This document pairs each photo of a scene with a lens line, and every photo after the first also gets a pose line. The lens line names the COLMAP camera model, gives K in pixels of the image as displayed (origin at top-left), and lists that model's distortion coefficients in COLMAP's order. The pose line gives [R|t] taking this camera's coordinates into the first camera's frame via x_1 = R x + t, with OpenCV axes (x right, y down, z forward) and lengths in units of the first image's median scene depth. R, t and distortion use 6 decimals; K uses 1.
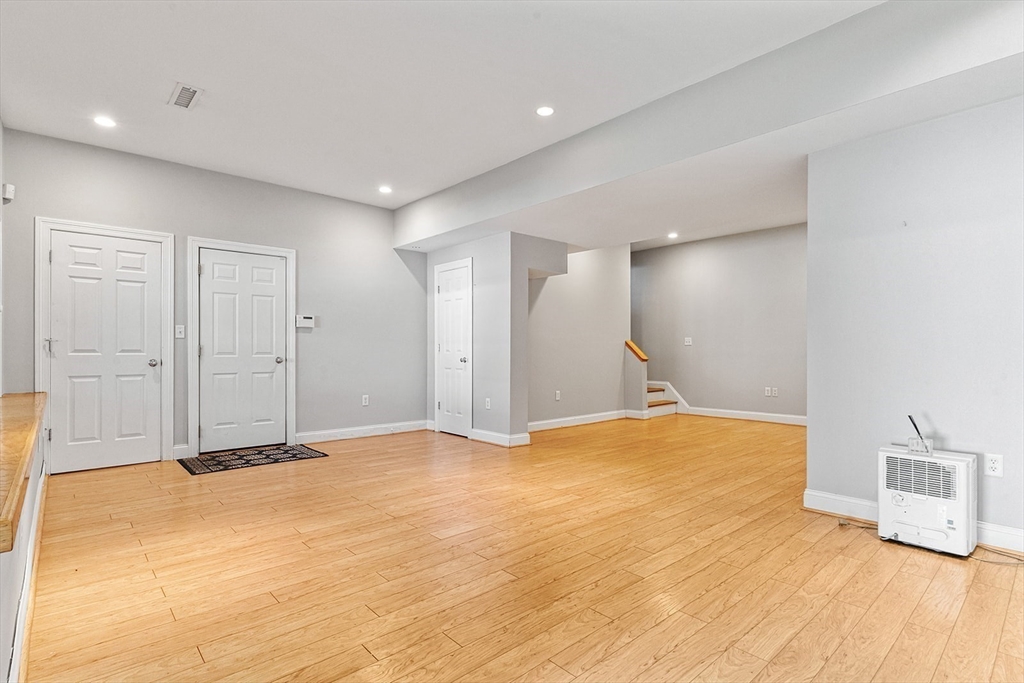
lens RADIAL K [[496.4, 0, 510.5], [0, 496.4, 348.6], [0, 0, 1]] dist [0.005978, 0.001957]
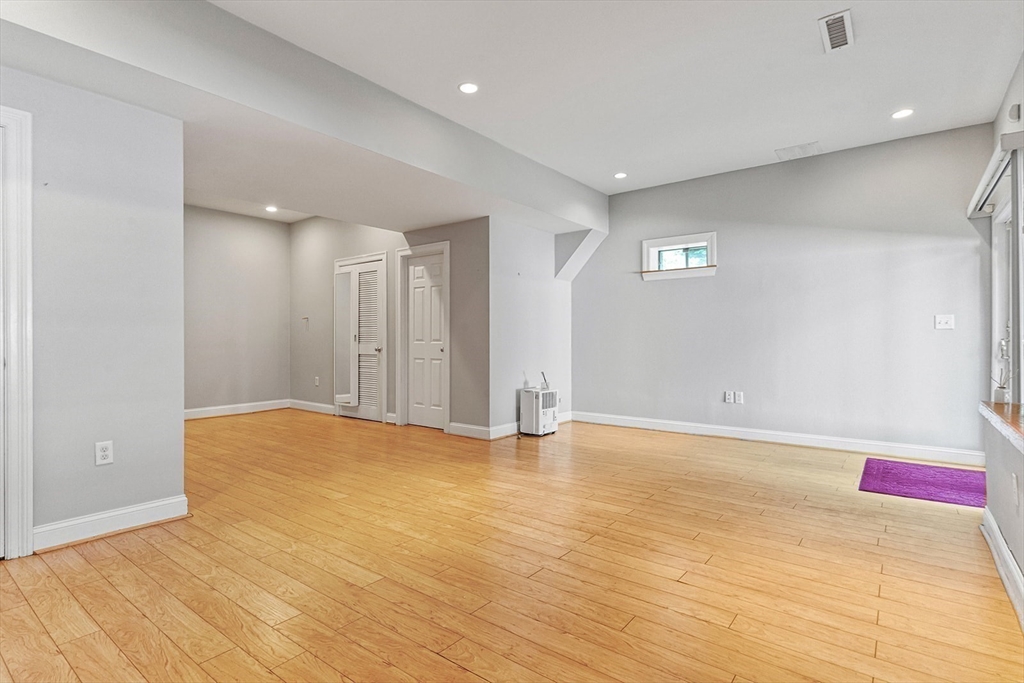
lens RADIAL K [[496.4, 0, 512.3], [0, 496.4, 341.2], [0, 0, 1]] dist [0.005978, 0.001957]
pose [[-0.164109, -0.000075, 0.986442, -0.918109], [-0.004519, 0.999990, -0.000675, 0.005724], [-0.986432, -0.004568, -0.164107, 1.115348]]
